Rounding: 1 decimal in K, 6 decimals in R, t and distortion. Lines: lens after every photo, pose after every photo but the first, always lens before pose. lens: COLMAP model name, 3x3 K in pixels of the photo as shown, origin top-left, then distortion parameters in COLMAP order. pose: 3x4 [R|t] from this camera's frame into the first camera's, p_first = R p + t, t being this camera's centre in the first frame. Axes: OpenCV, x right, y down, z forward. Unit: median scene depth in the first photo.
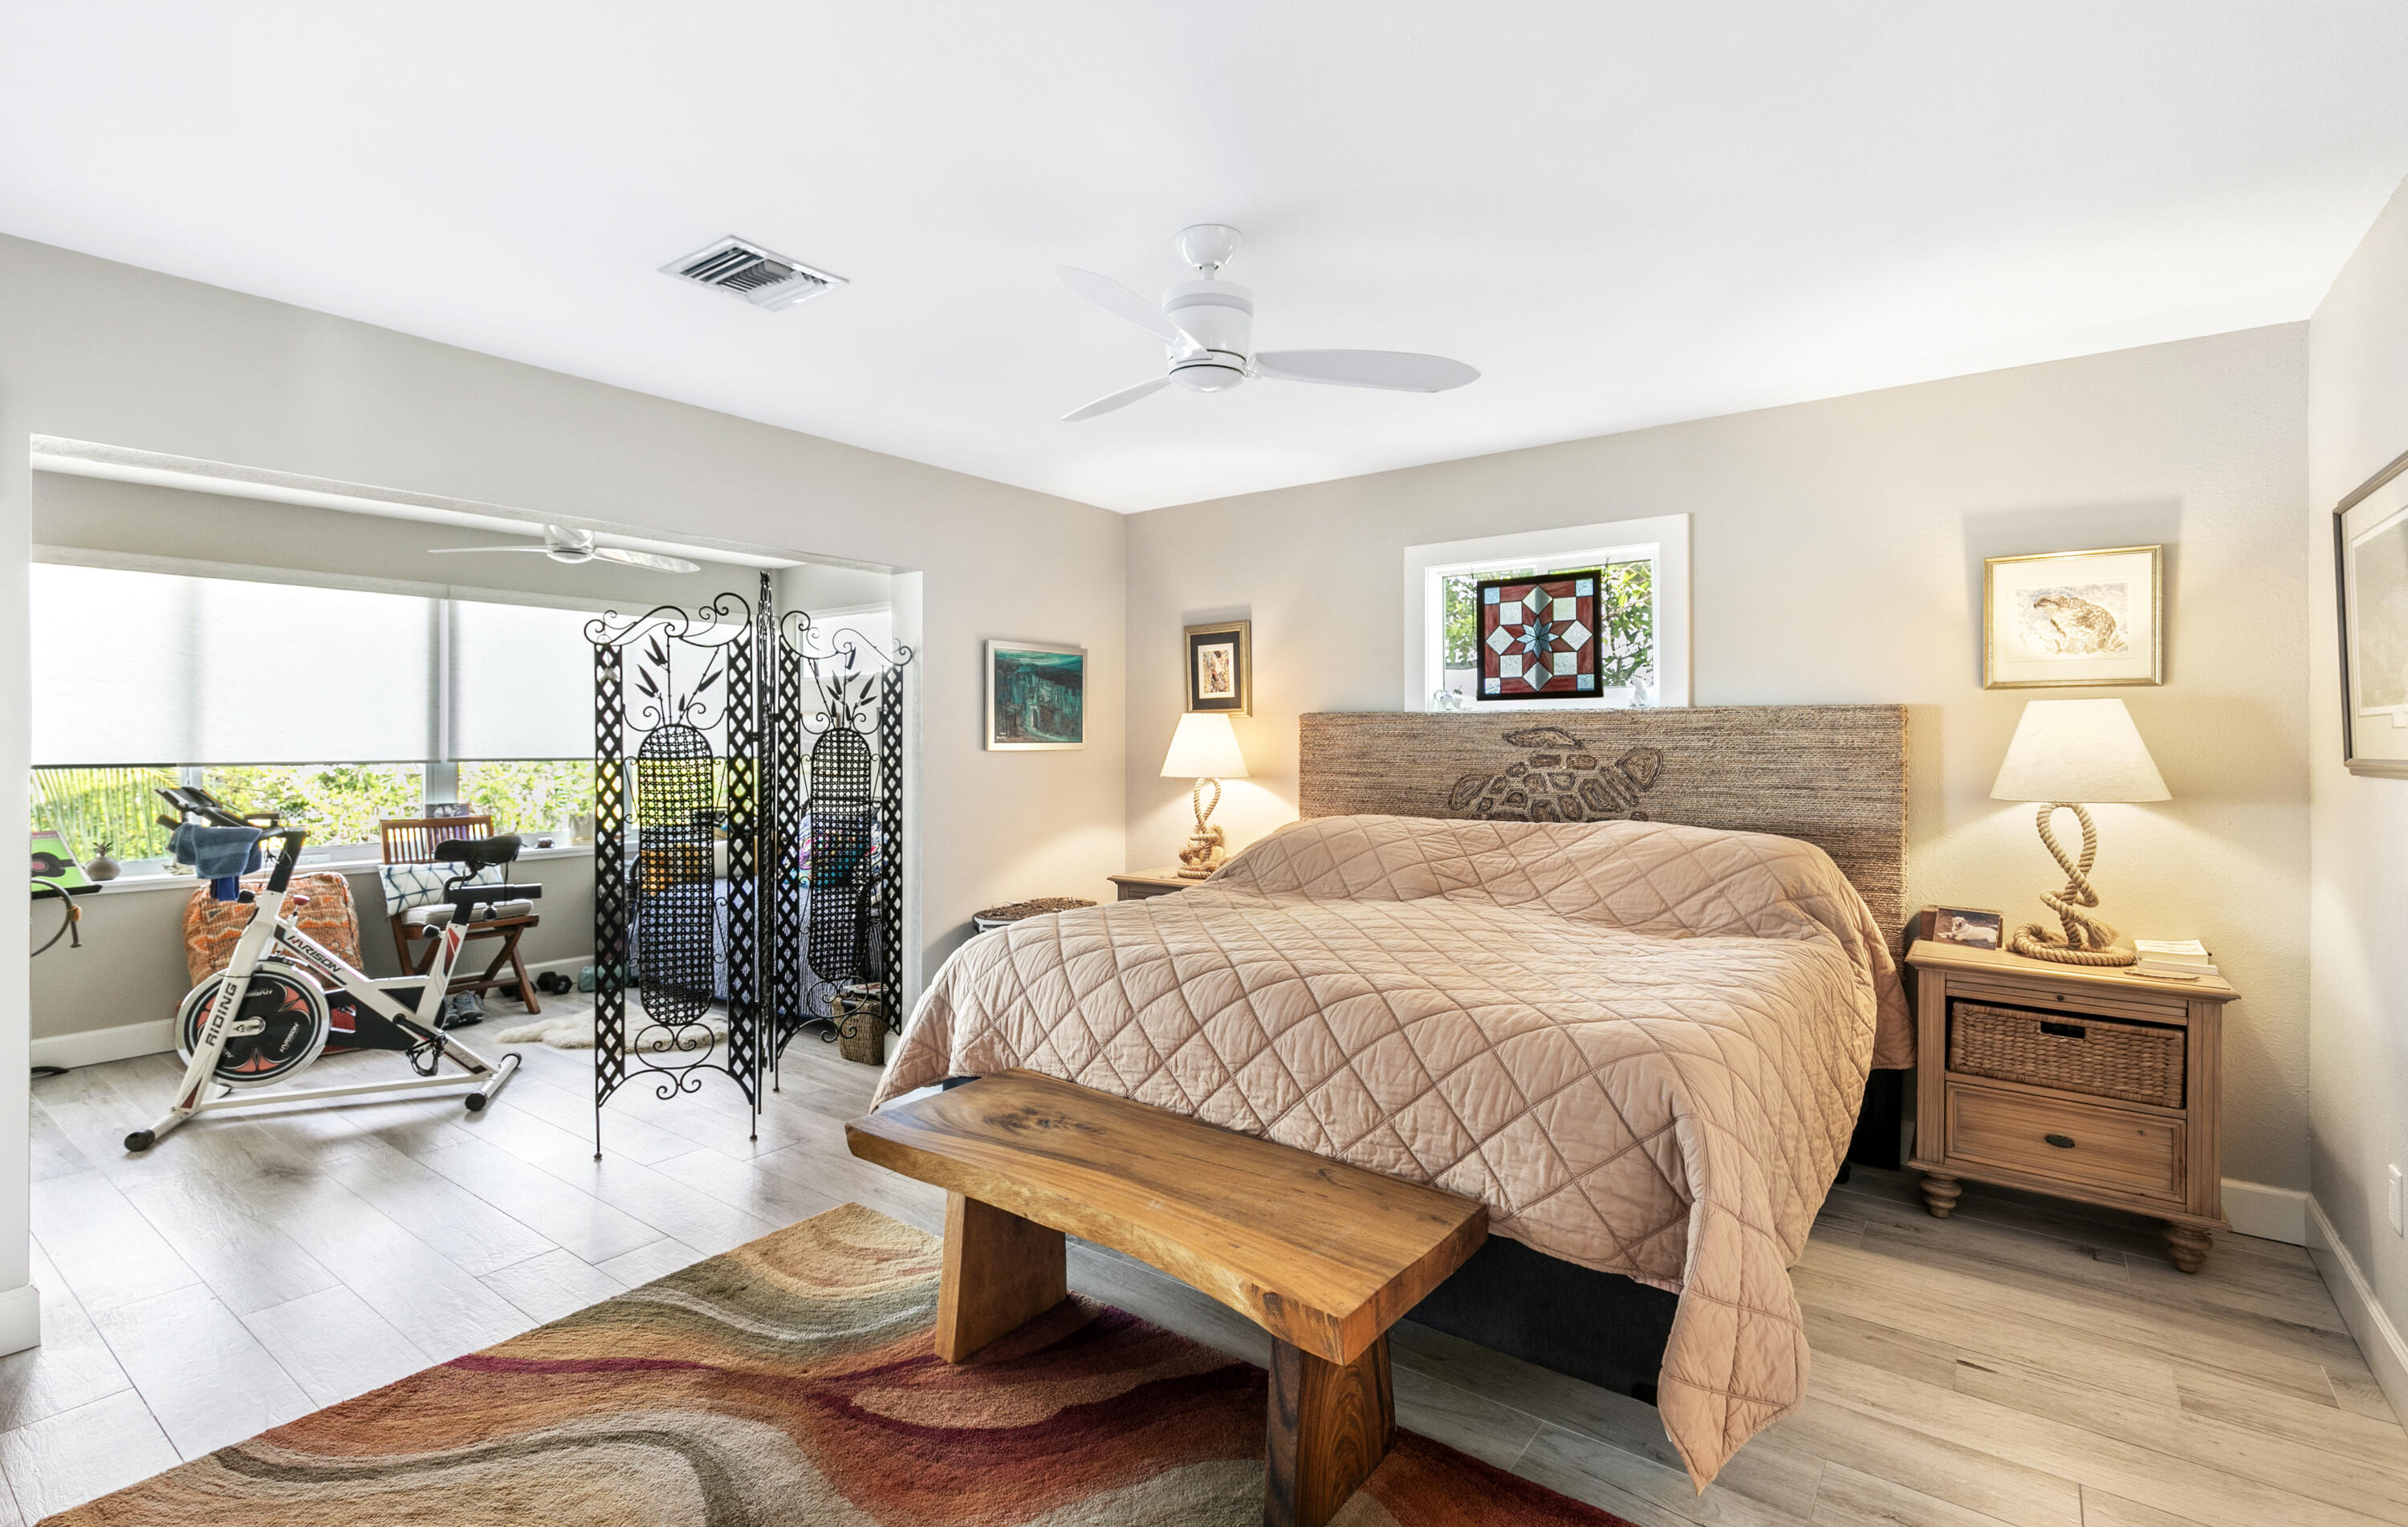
lens RADIAL K [[1112.2, 0, 1171.9], [0, 1112.2, 733.5], [0, 0, 1]] dist [-0.002917, -0.000264]
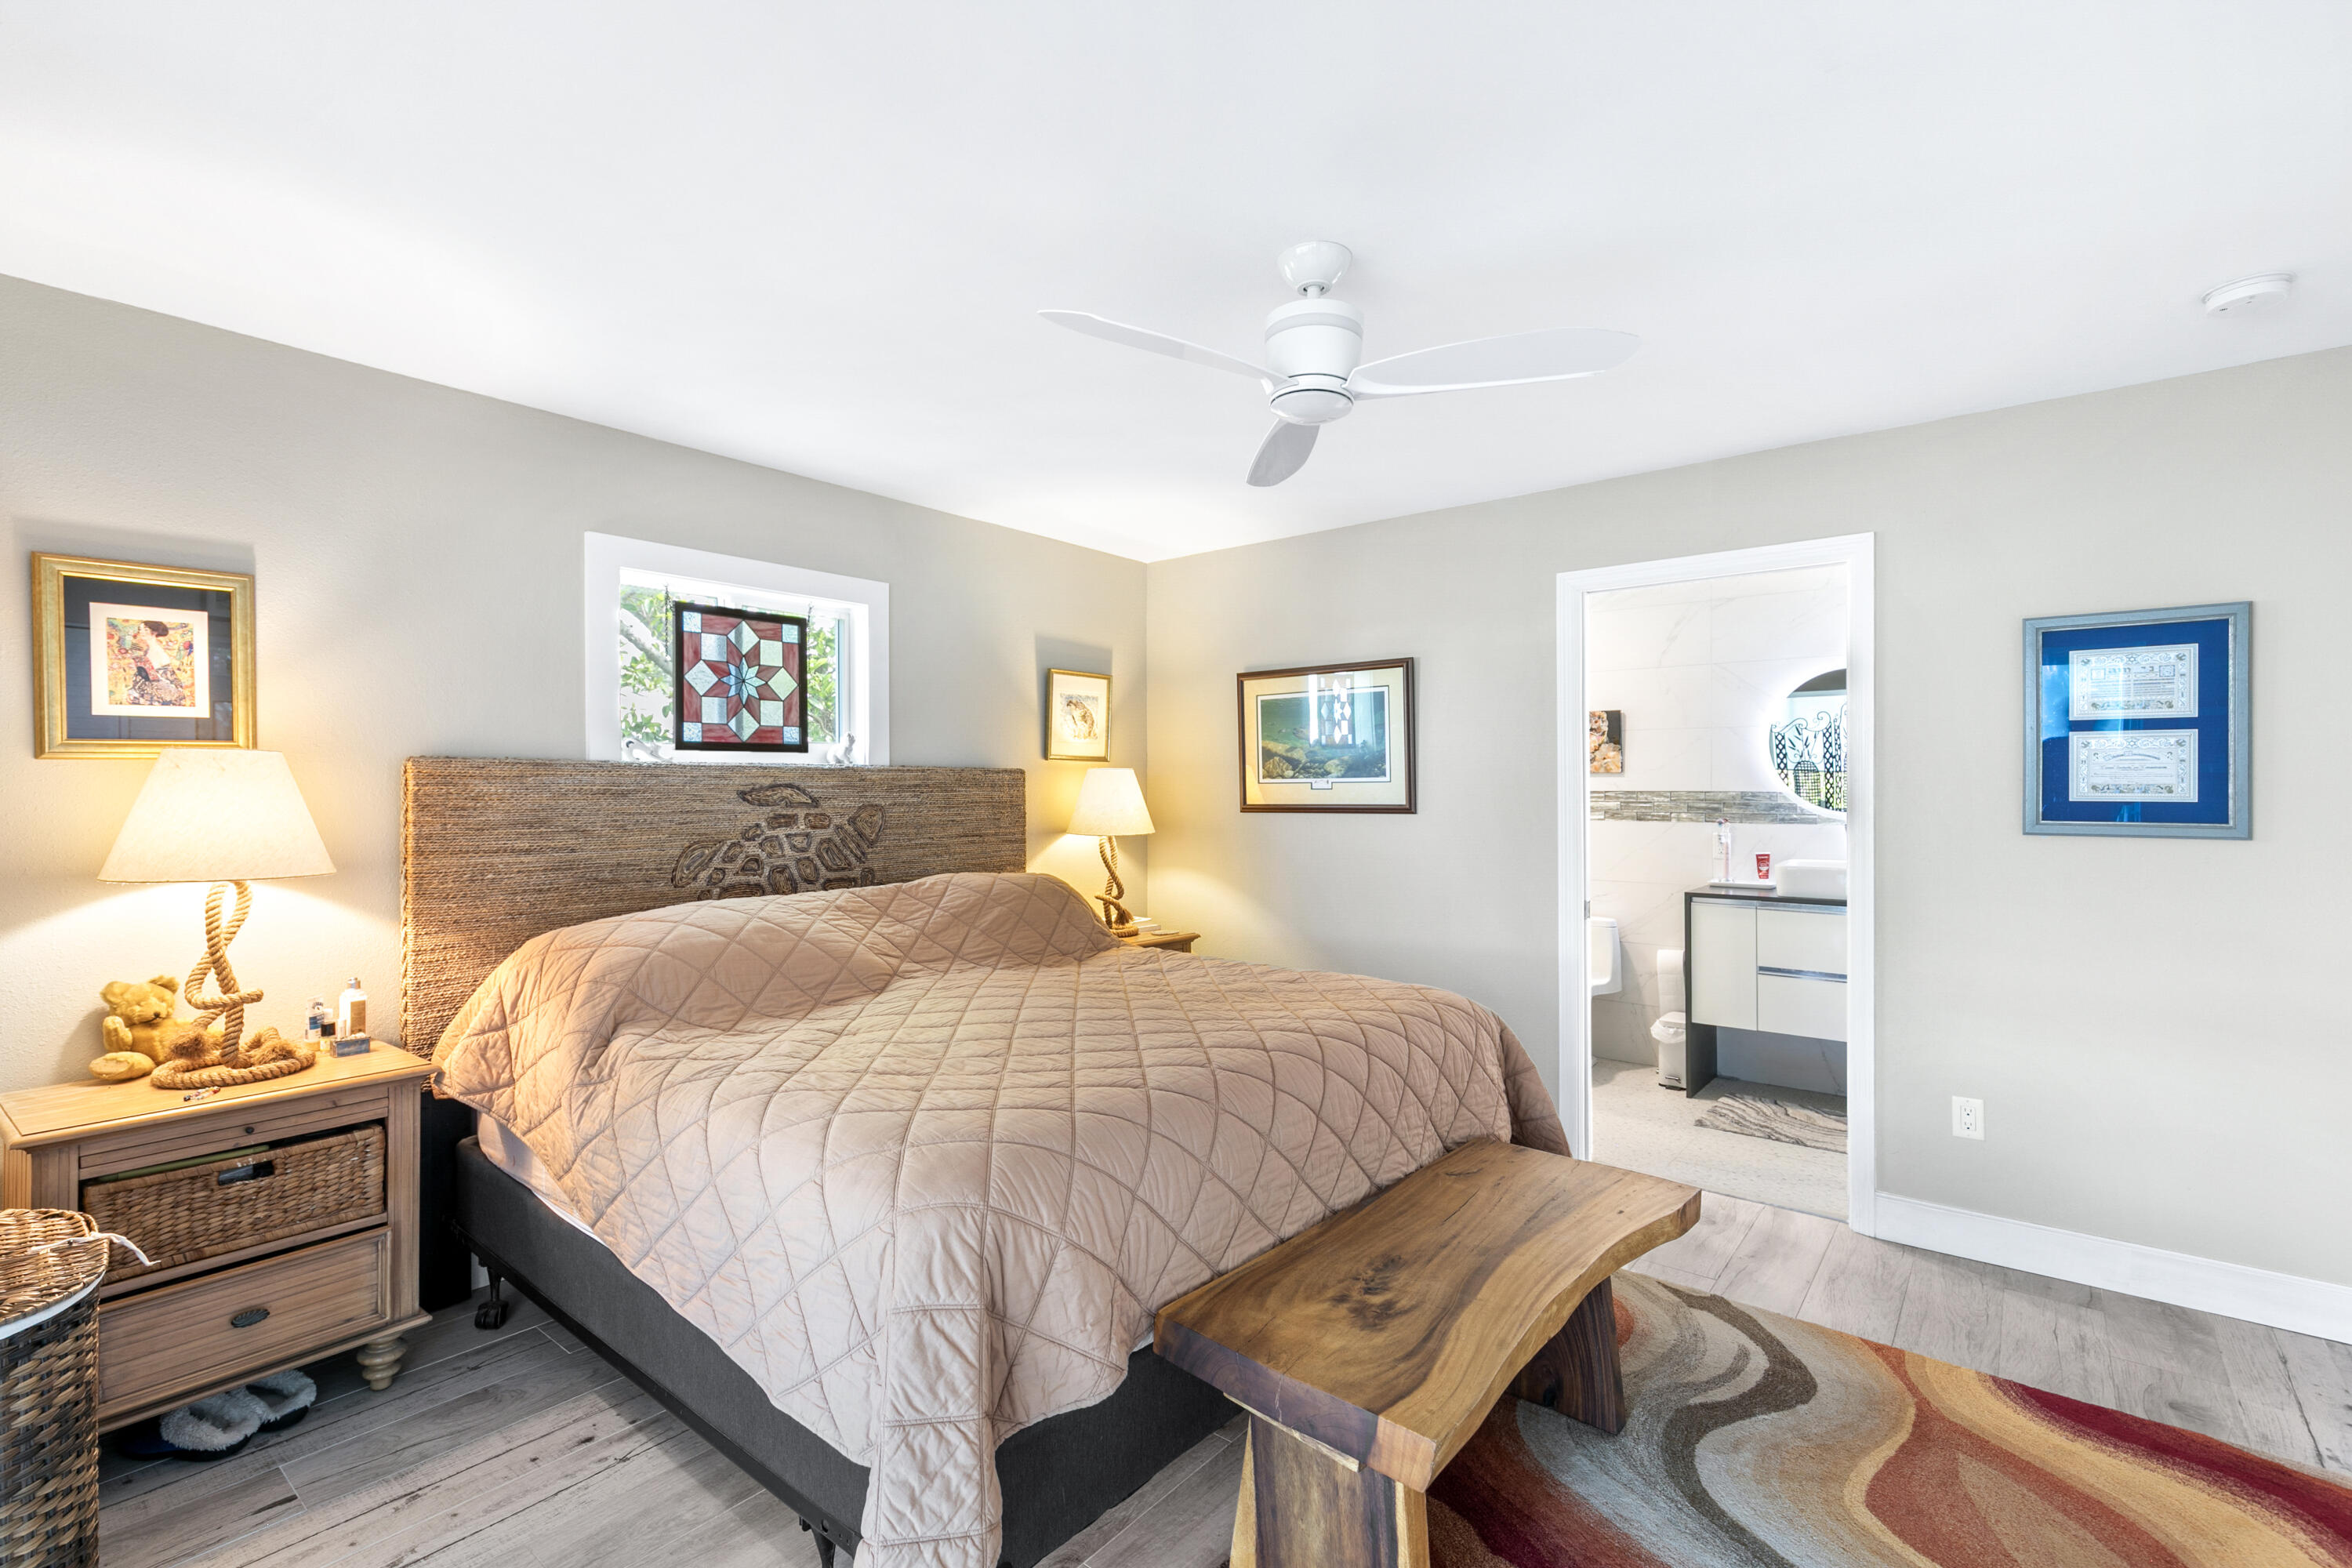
lens RADIAL K [[1067.3, 0, 1160.7], [0, 1067.3, 786.8], [0, 0, 1]] dist [0.004352, -0.001891]
pose [[0.031694, 0.004366, 0.999488, -0.504790], [-0.001228, 0.999990, -0.004330, 0.000418], [-0.999497, -0.001090, 0.031699, 0.654487]]
